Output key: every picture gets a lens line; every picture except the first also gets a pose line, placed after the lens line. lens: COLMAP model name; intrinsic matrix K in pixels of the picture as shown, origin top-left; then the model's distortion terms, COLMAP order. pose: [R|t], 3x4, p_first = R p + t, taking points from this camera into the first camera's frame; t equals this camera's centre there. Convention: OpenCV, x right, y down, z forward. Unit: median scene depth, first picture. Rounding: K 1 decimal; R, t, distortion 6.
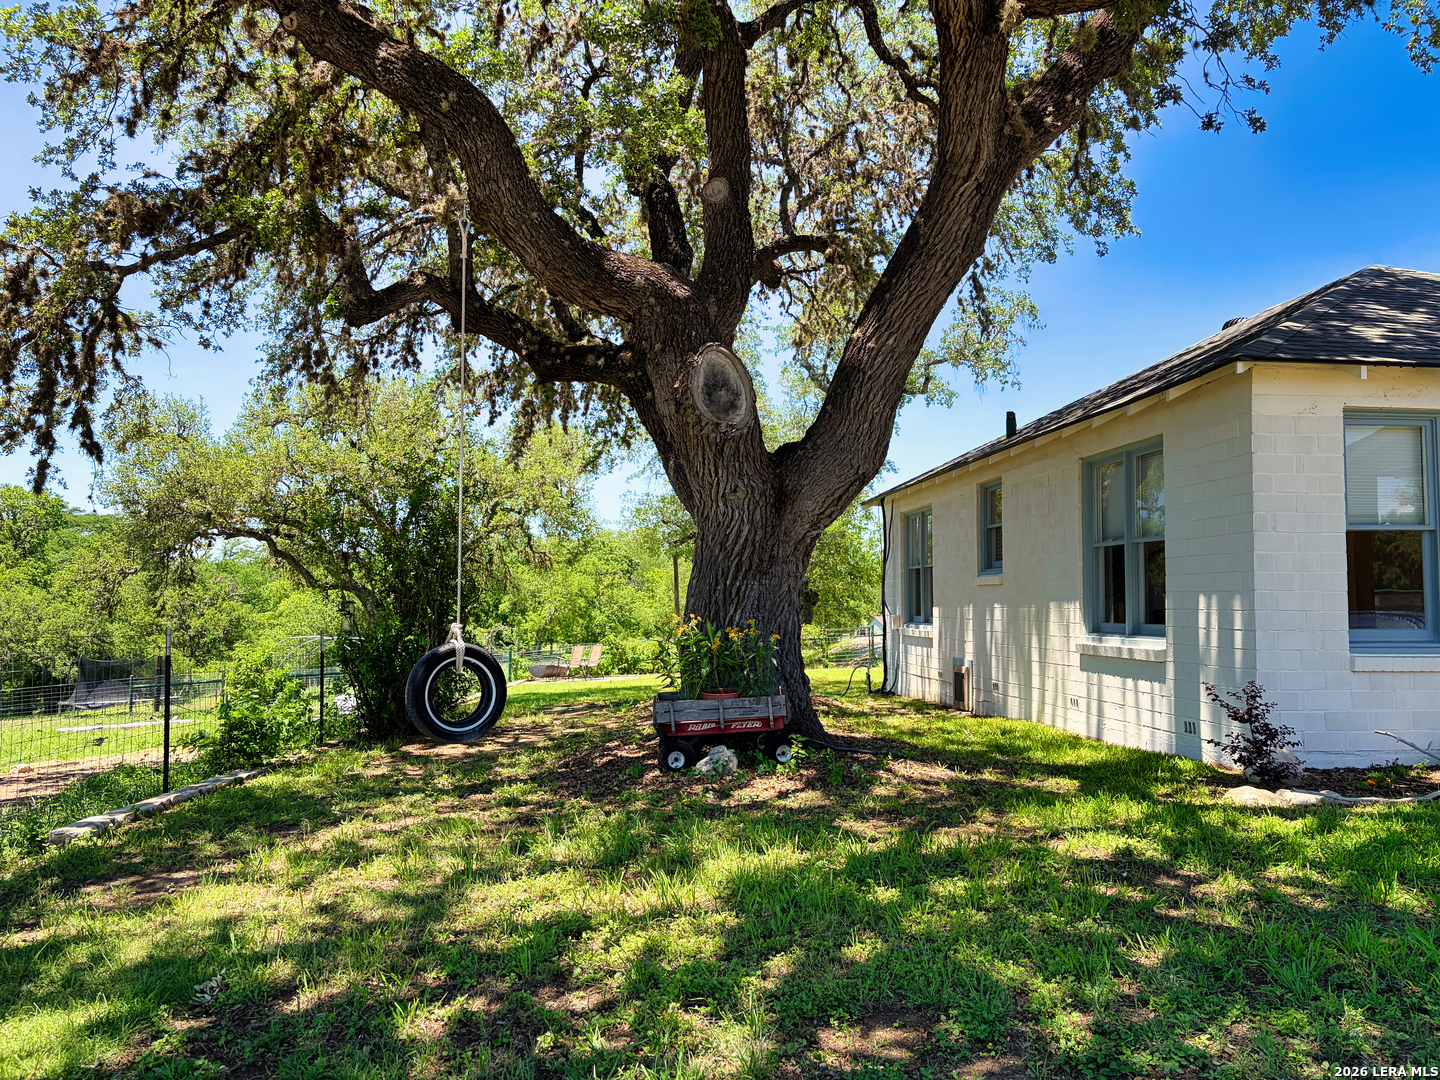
lens RADIAL K [[1083.6, 0, 715.0], [0, 1083.6, 566.8], [0, 0, 1]] dist [0.046138, -0.071518]
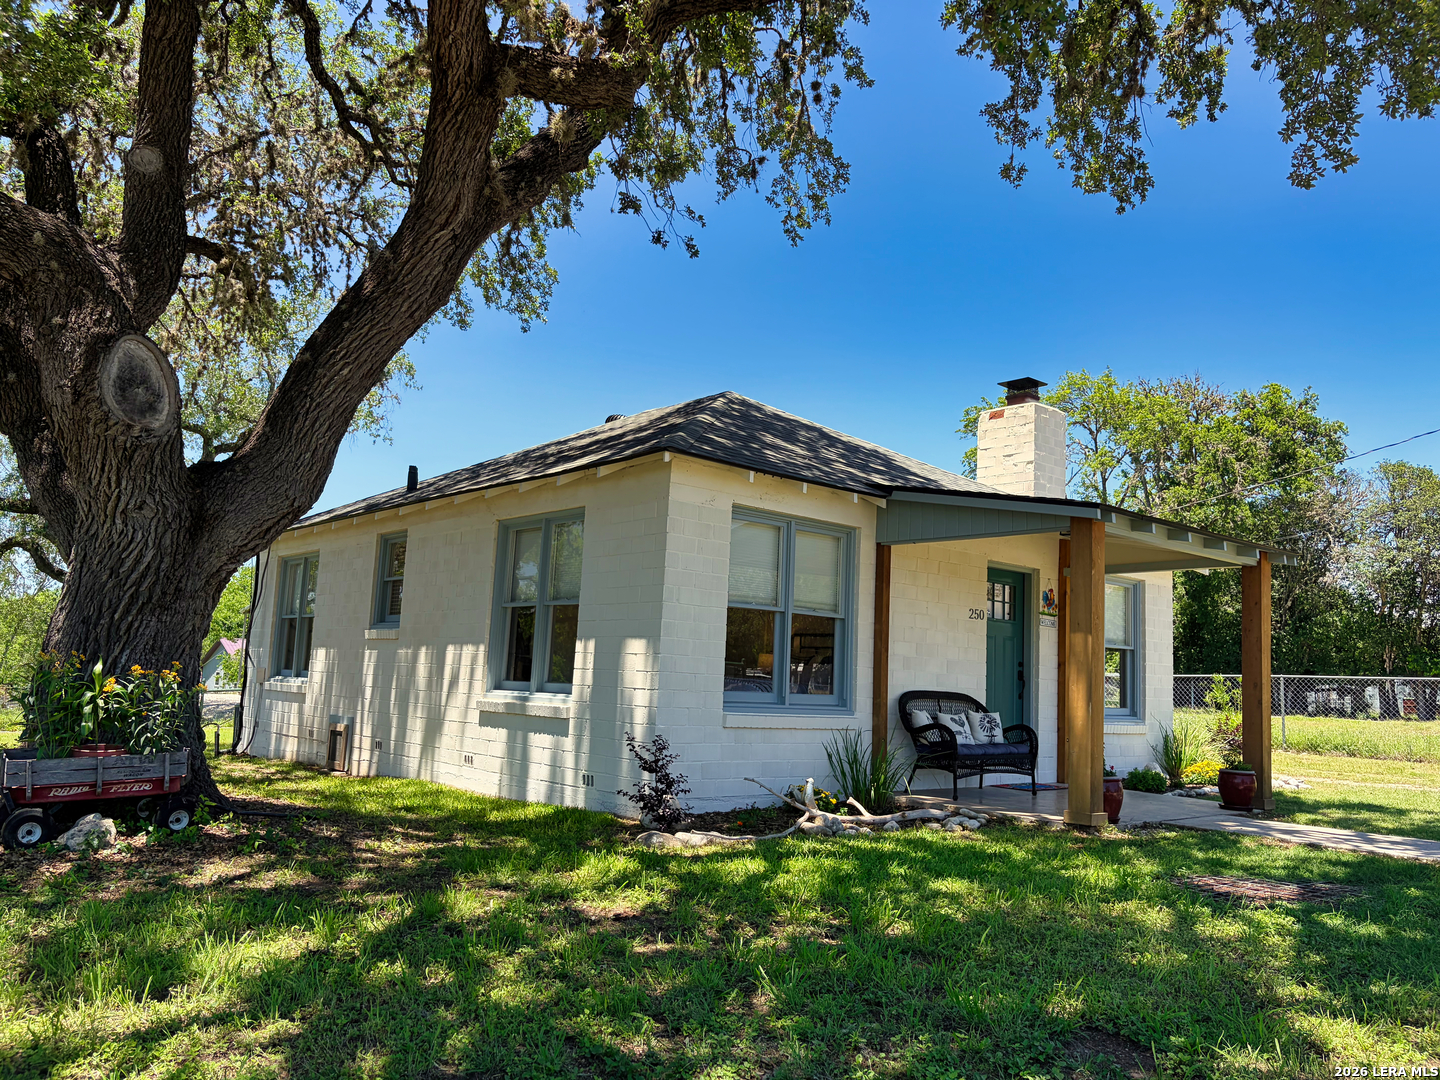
lens RADIAL K [[1083.6, 0, 715.0], [0, 1083.6, 566.8], [0, 0, 1]] dist [0.046138, -0.071518]
pose [[0.814116, 0.094744, 0.572921, -0.099190], [-0.061753, 0.995131, -0.076815, 0.013217], [-0.577409, 0.027156, 0.816003, 0.048380]]
